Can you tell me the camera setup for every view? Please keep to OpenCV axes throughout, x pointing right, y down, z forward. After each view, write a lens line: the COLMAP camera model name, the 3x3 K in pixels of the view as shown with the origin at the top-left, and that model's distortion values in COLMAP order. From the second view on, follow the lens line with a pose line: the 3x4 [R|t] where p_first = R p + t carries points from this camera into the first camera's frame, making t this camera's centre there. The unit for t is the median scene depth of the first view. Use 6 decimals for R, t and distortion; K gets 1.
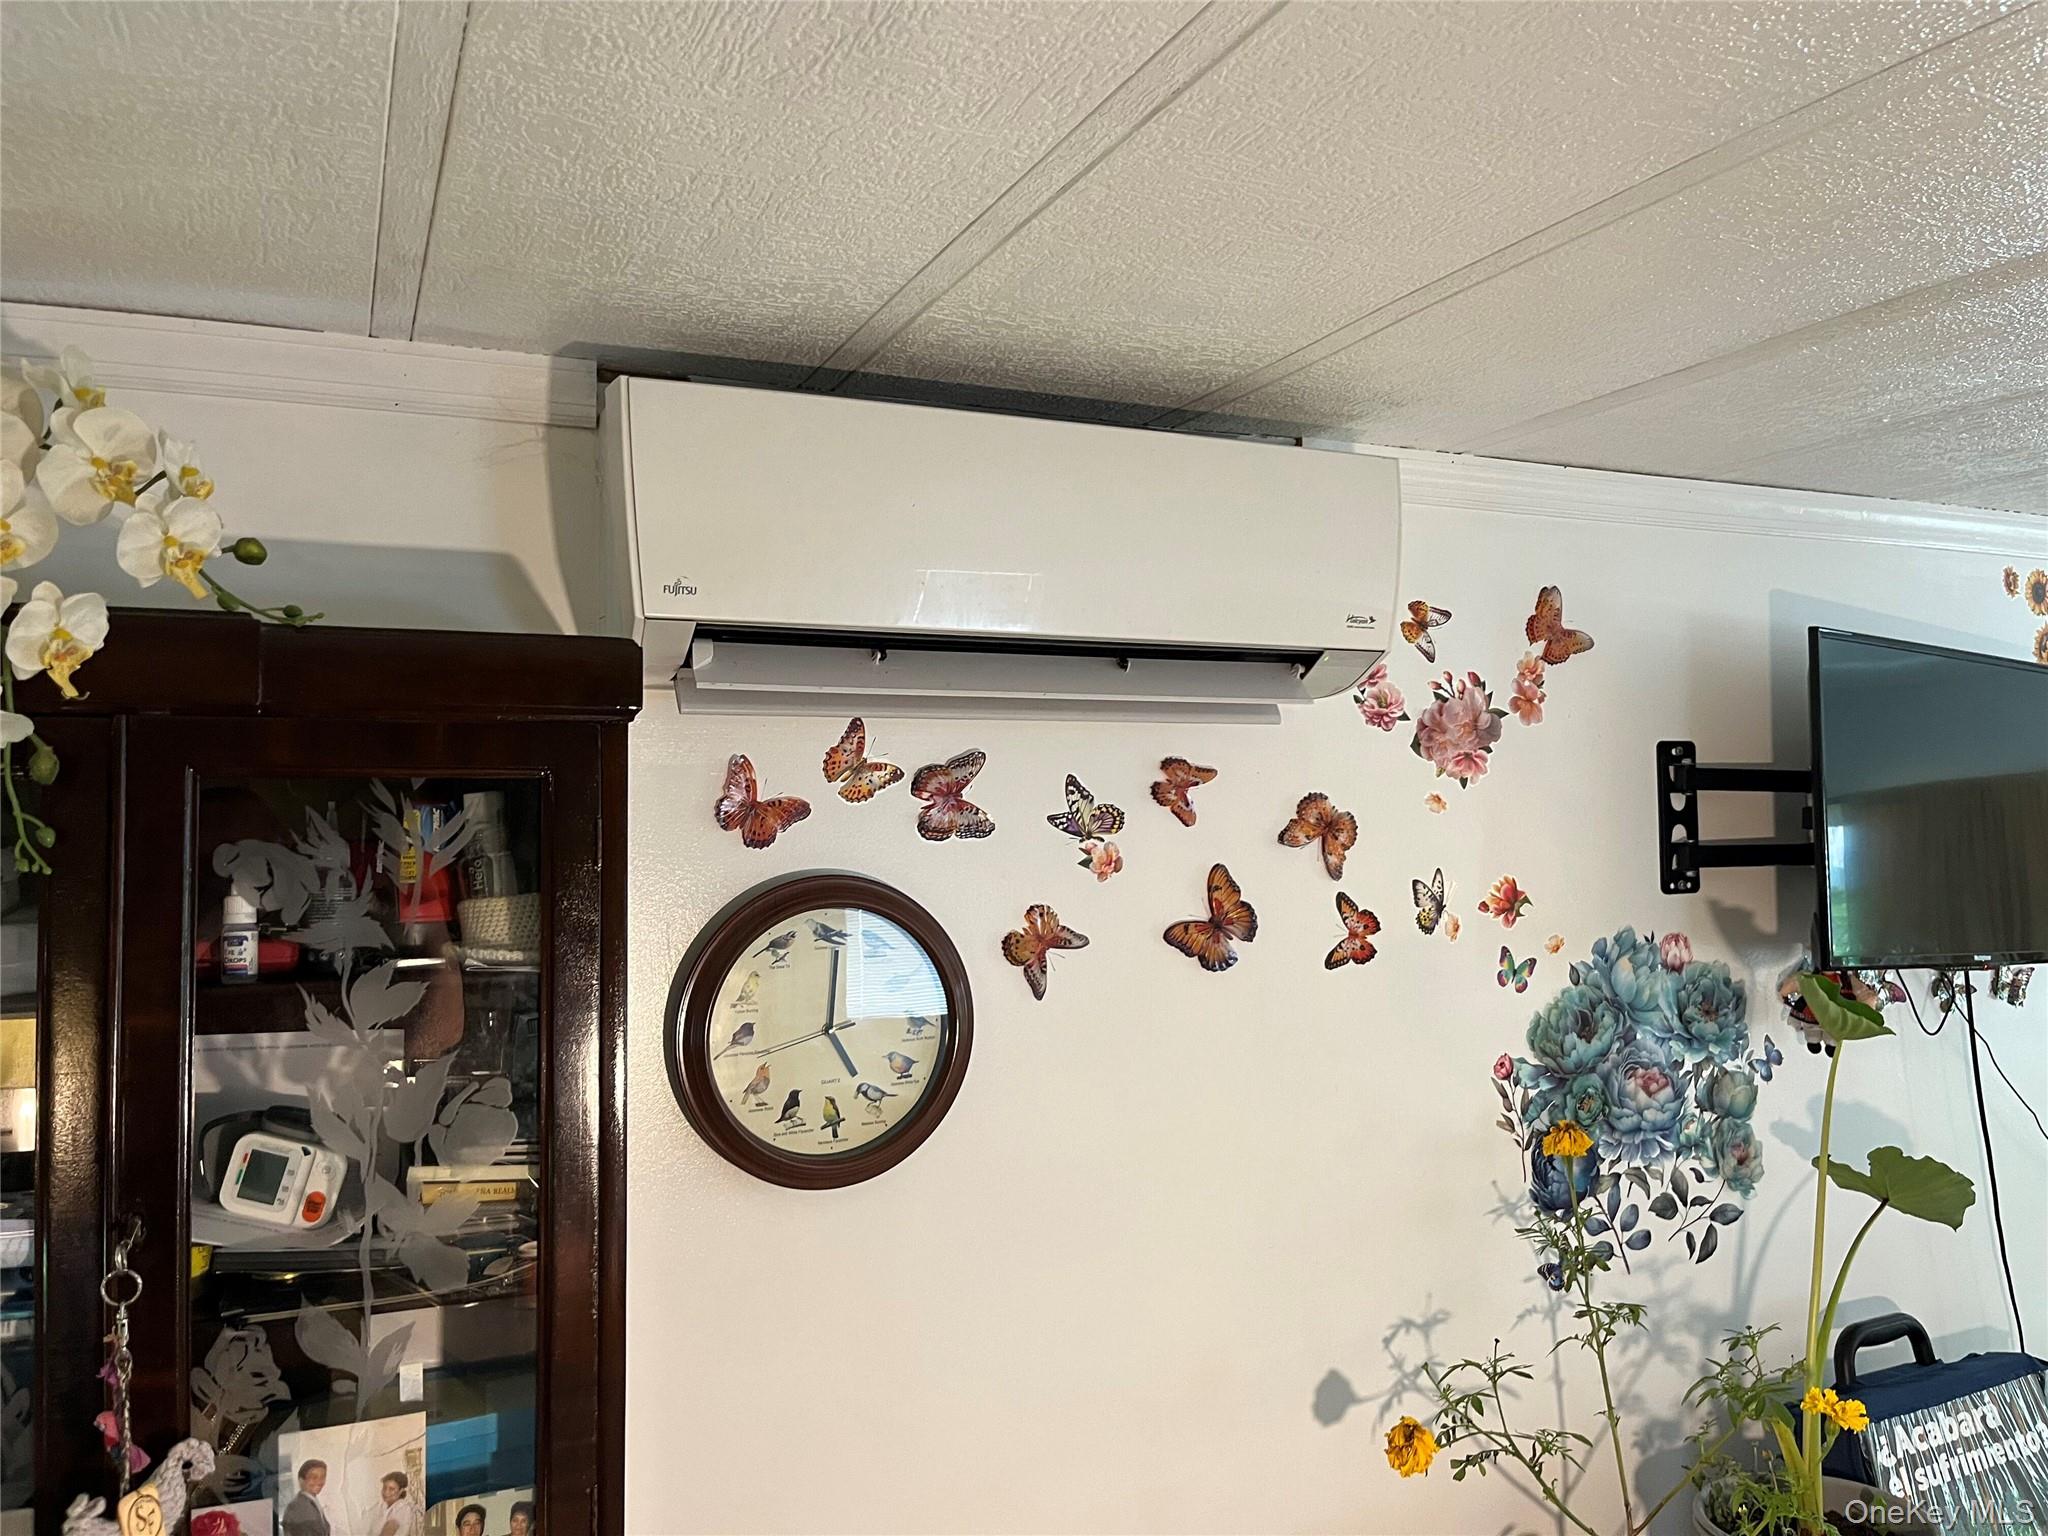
lens RADIAL K [[1539.3, 0, 1029.5], [0, 1539.3, 776.6], [0, 0, 1]] dist [0.064880, -0.095286]
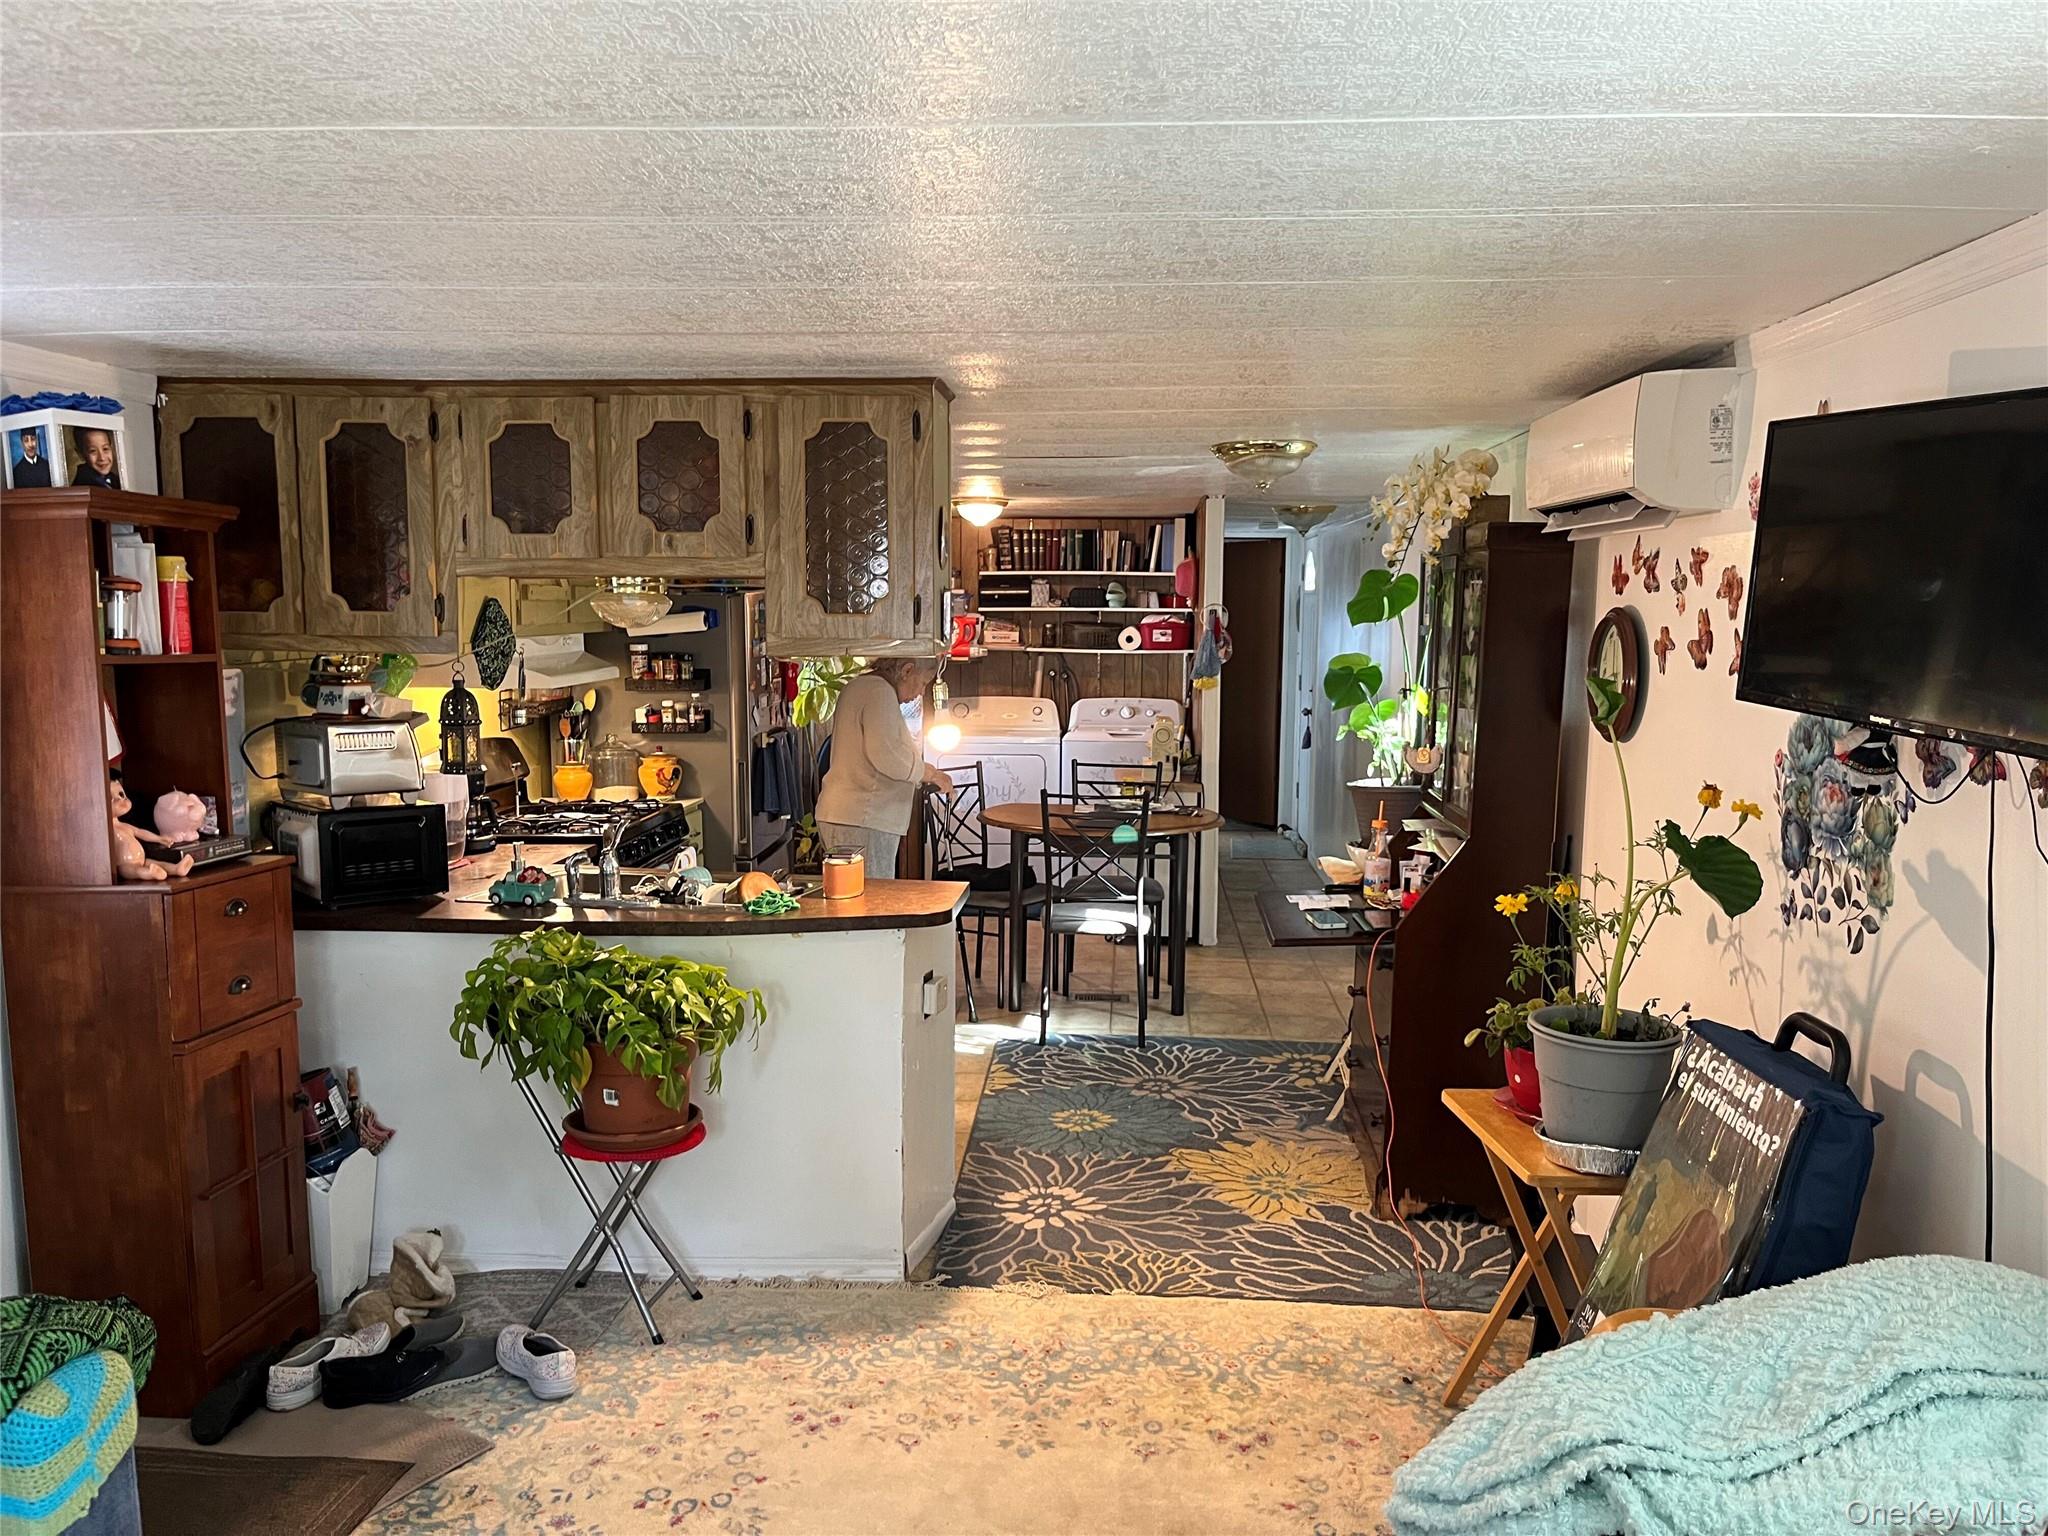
lens RADIAL K [[1539.3, 0, 1030.2], [0, 1539.3, 787.3], [0, 0, 1]] dist [0.064880, -0.095286]
pose [[-0.460775, 0.115859, -0.879922, 1.806703], [0.025960, 0.992778, 0.117125, 0.029023], [0.887137, 0.031126, -0.460455, 1.011706]]
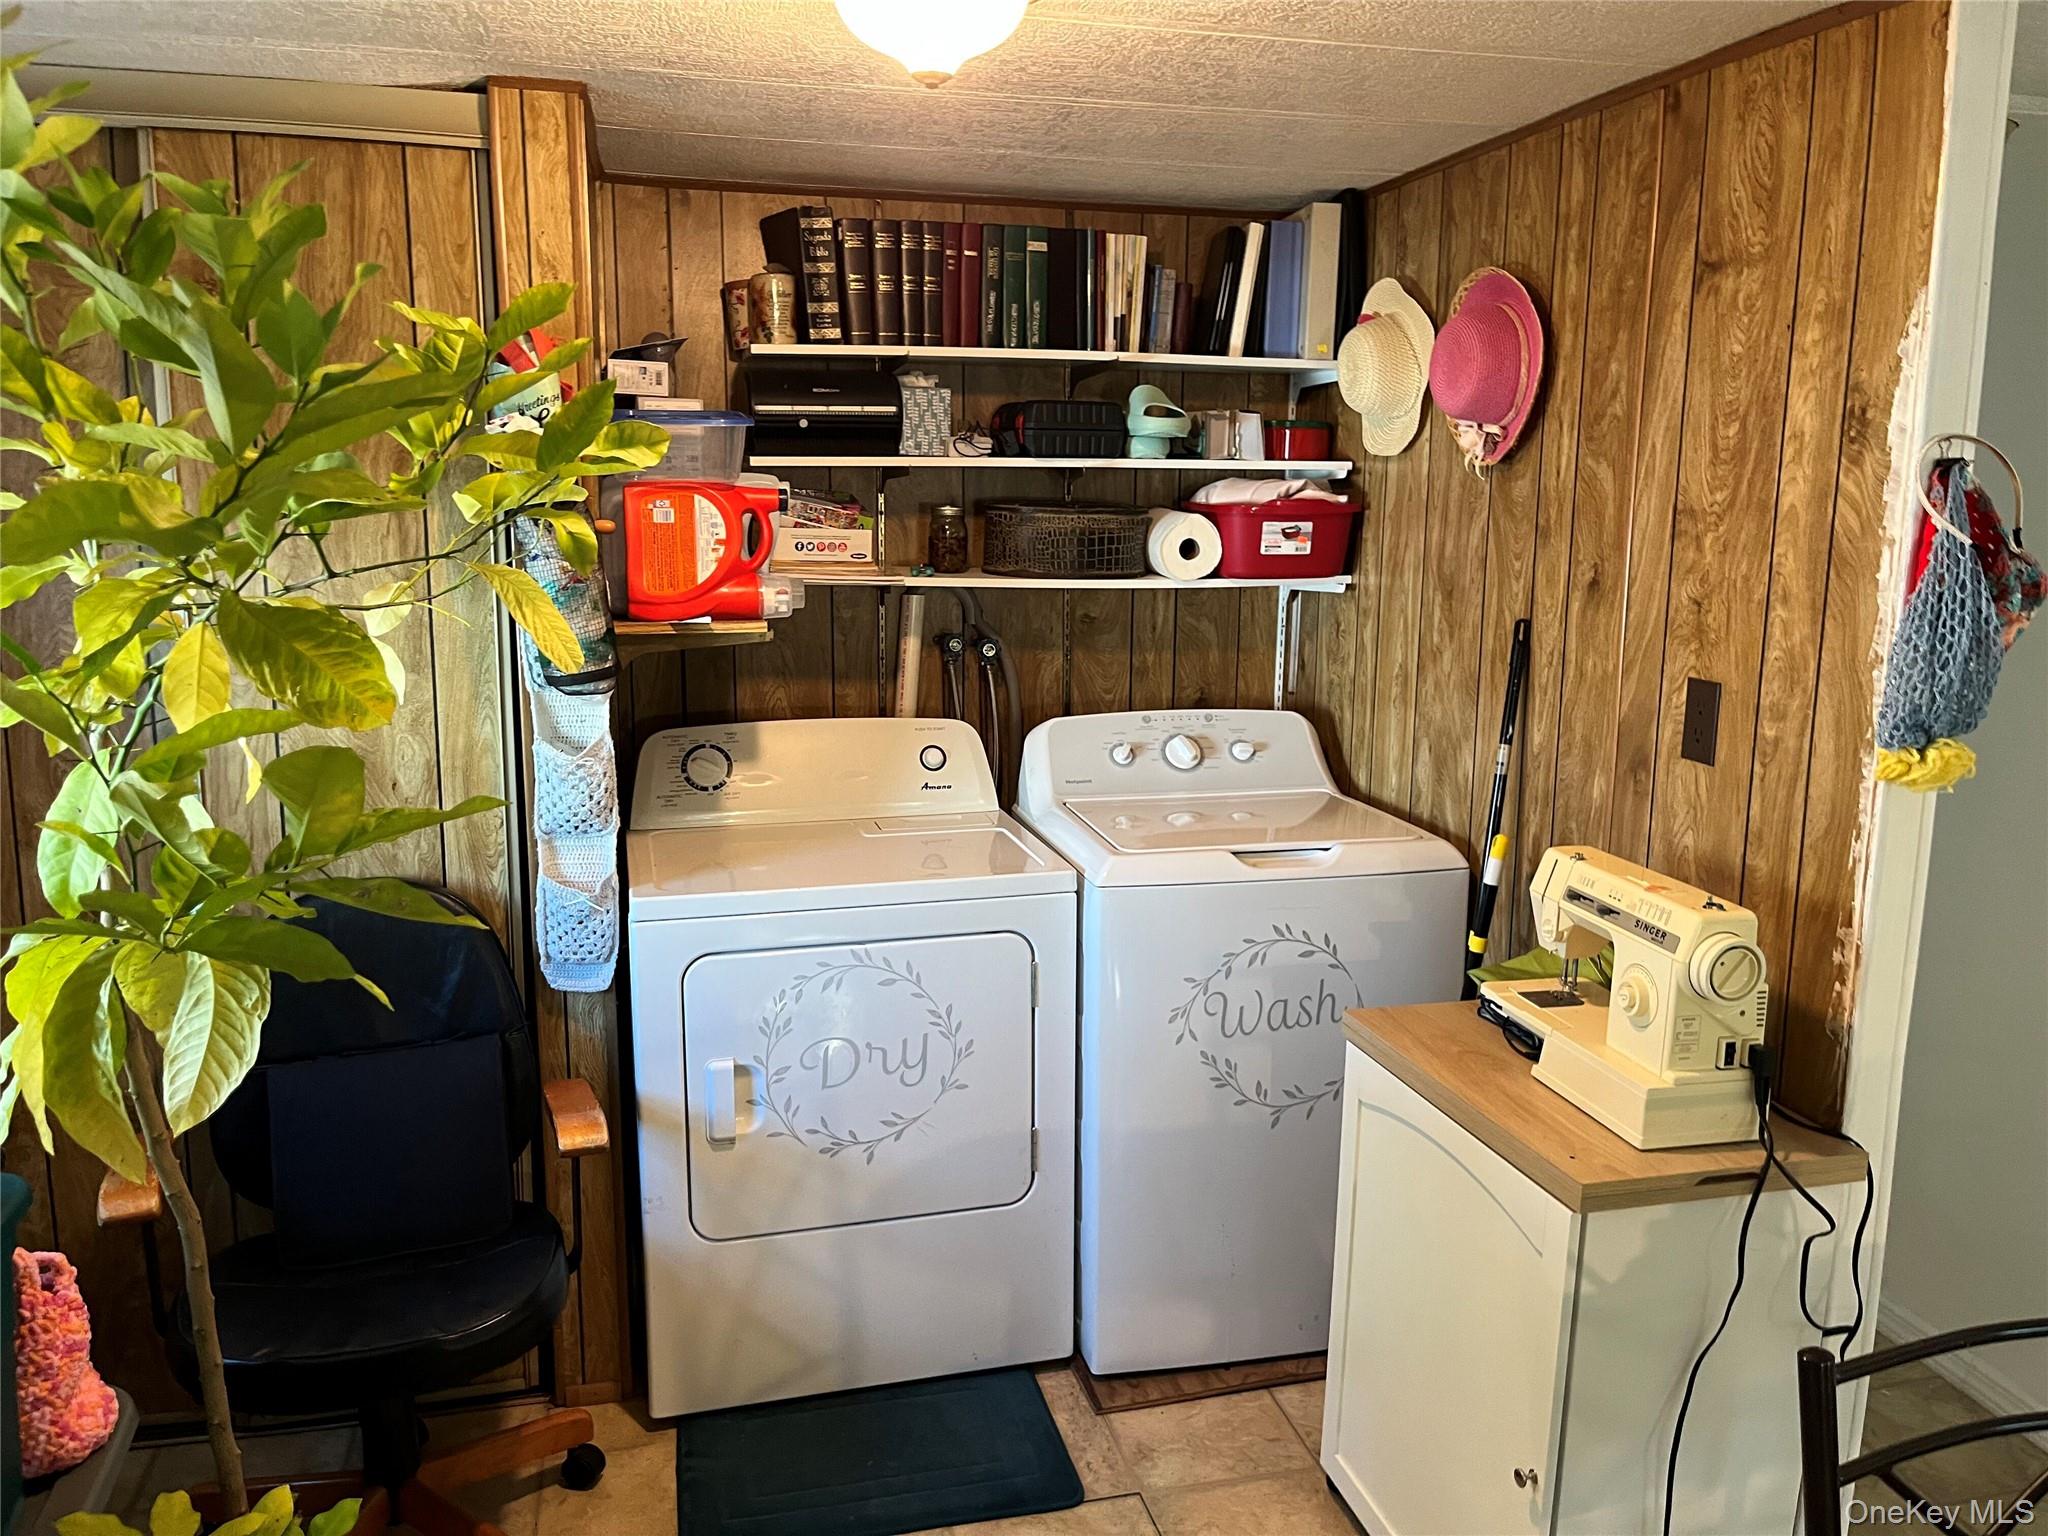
lens RADIAL K [[1539.3, 0, 1024.6], [0, 1539.3, 758.4], [0, 0, 1]] dist [0.064880, -0.095286]
pose [[-0.175962, 0.193687, -0.965154, -0.617246], [0.022271, 0.980985, 0.192803, 0.035093], [0.984145, 0.012432, -0.176930, -0.629519]]
